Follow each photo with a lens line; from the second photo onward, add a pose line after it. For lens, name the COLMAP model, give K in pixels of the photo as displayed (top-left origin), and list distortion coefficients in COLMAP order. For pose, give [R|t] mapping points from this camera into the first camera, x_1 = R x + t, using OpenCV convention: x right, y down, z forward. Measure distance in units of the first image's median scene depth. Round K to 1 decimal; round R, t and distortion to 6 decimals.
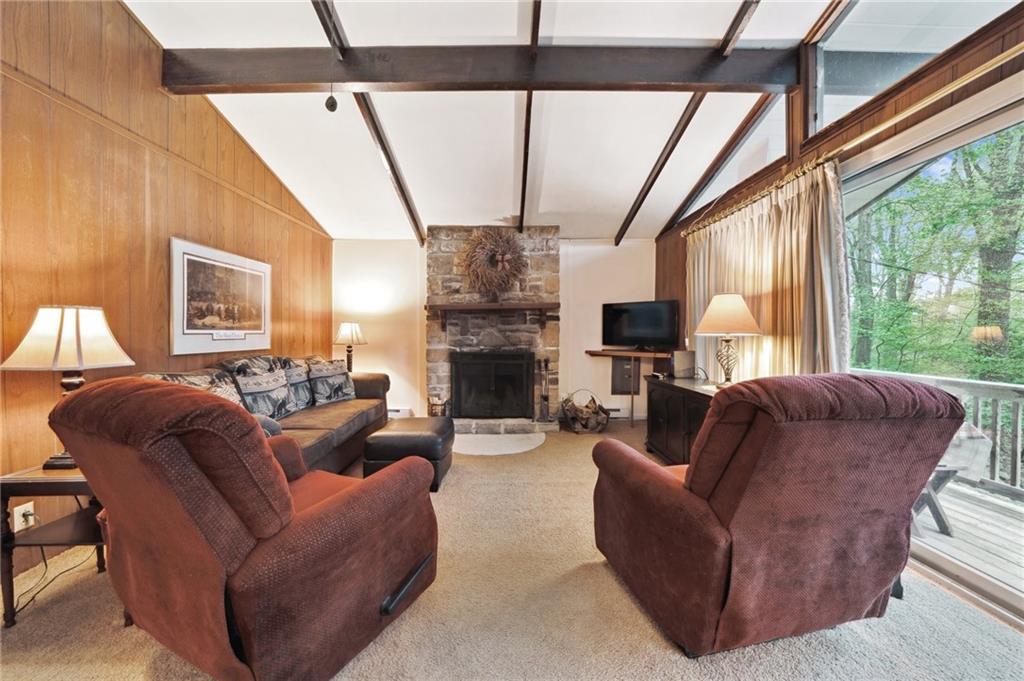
lens RADIAL K [[366.6, 0, 507.3], [0, 366.6, 338.6], [0, 0, 1]] dist [-0.026437, 0.002295]
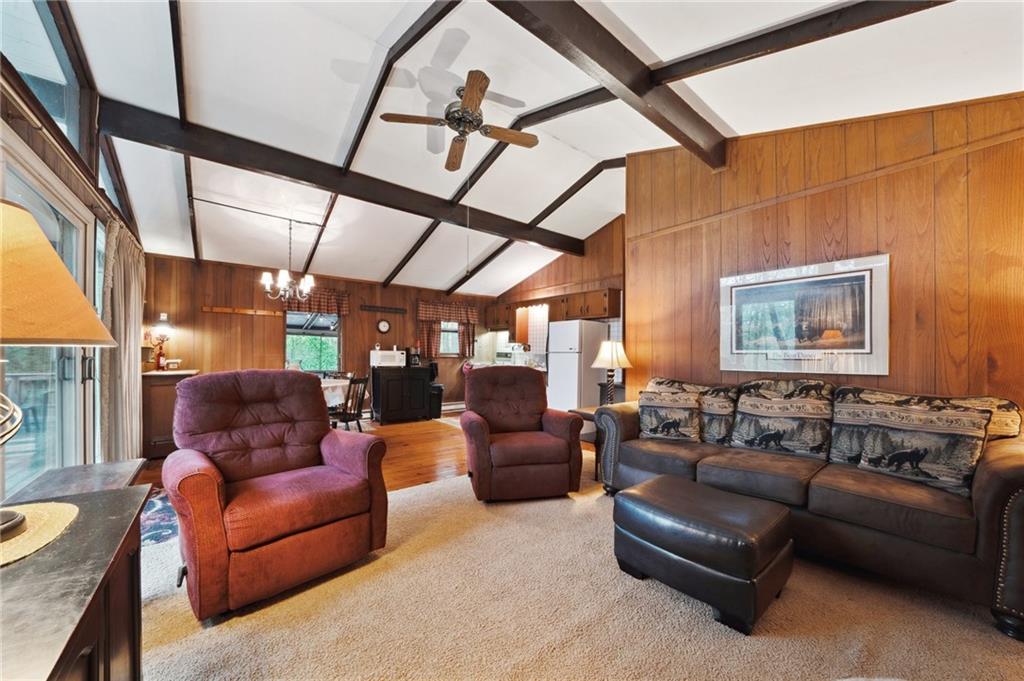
lens RADIAL K [[366.6, 0, 507.0], [0, 366.6, 360.5], [0, 0, 1]] dist [-0.026437, 0.002295]
pose [[-0.783095, 0.006414, -0.621869, 0.271453], [-0.012386, 0.999588, 0.025907, -0.003815], [0.621779, 0.027990, -0.782693, 0.855088]]
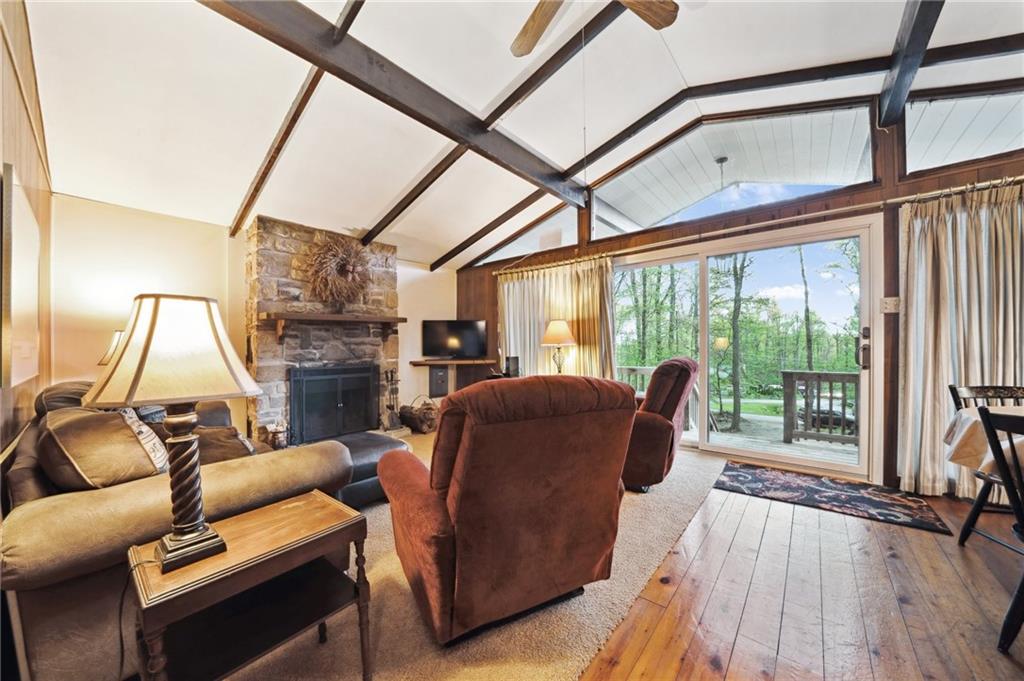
lens RADIAL K [[366.6, 0, 508.9], [0, 366.6, 346.9], [0, 0, 1]] dist [-0.026437, 0.002295]
pose [[0.642247, -0.008889, 0.766446, -0.475855], [0.022978, 0.999707, -0.007660, 0.004287], [-0.766154, 0.022531, 0.642263, 0.059464]]
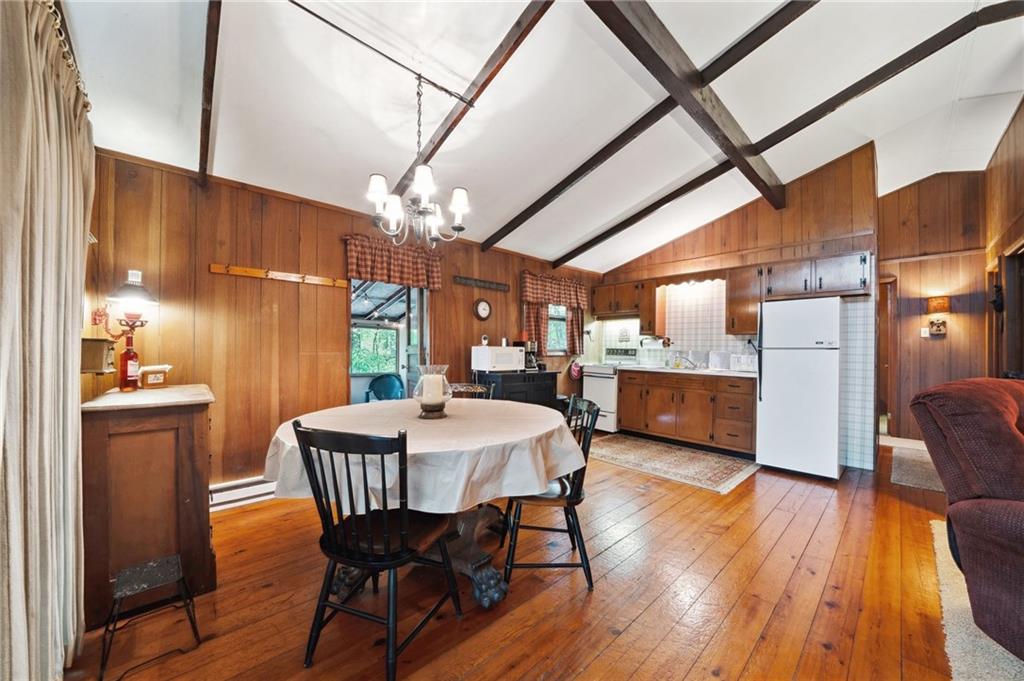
lens RADIAL K [[366.6, 0, 506.6], [0, 366.6, 350.4], [0, 0, 1]] dist [-0.026437, 0.002295]
pose [[-0.737999, -0.000344, -0.674801, 0.353896], [-0.007329, 0.999945, 0.007506, 0.003857], [0.674762, 0.010485, -0.737961, 0.162778]]
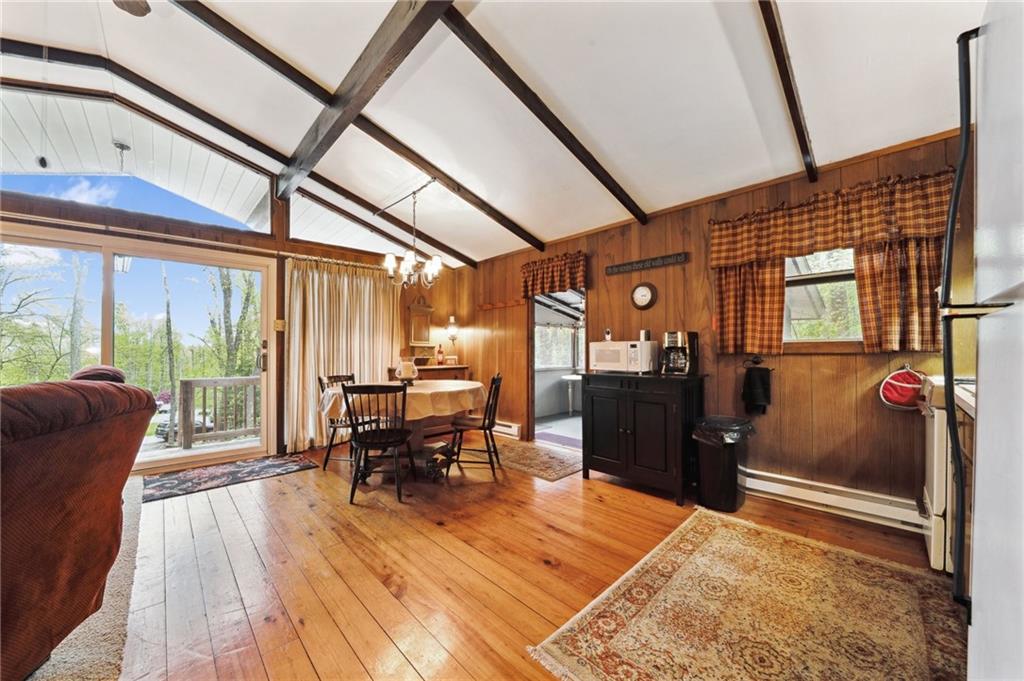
lens RADIAL K [[366.6, 0, 506.8], [0, 366.6, 346.6], [0, 0, 1]] dist [-0.026437, 0.002295]
pose [[-0.690877, 0.016311, 0.722788, -0.610025], [0.020962, 0.999777, -0.002525, 0.008637], [-0.722668, 0.013407, -0.691065, 0.163369]]
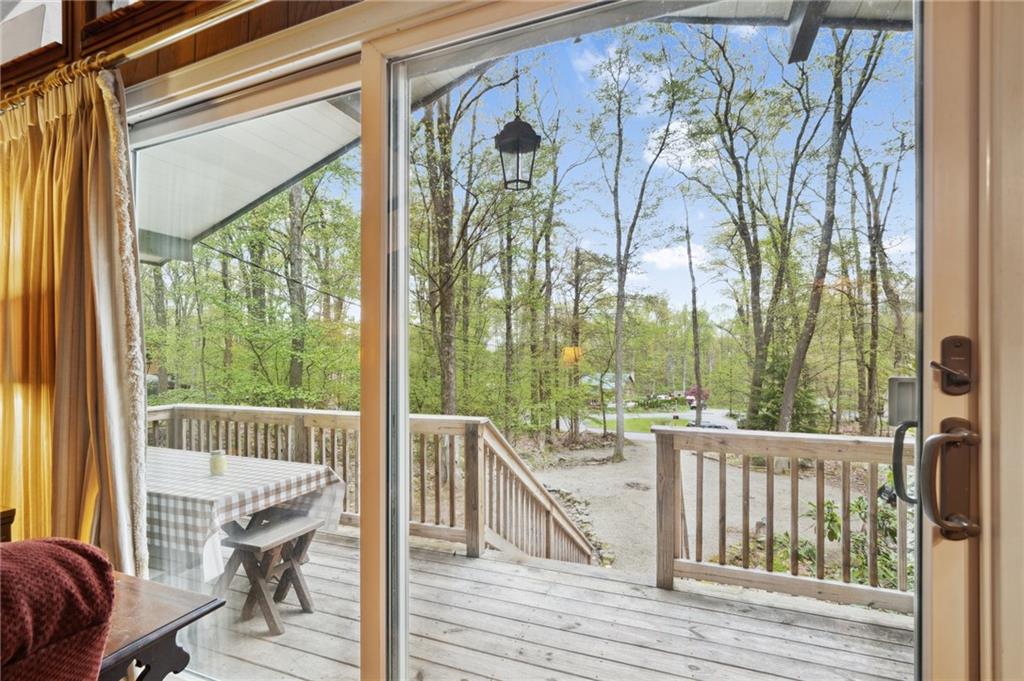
lens RADIAL K [[471.7, 0, 513.4], [0, 471.7, 349.7], [0, 0, 1]] dist [0.000803, -0.000199]
pose [[0.363357, -0.004287, 0.931640, 0.205908], [0.022799, 0.999731, -0.004292, -0.020041], [-0.931371, 0.022800, 0.363356, 0.071450]]
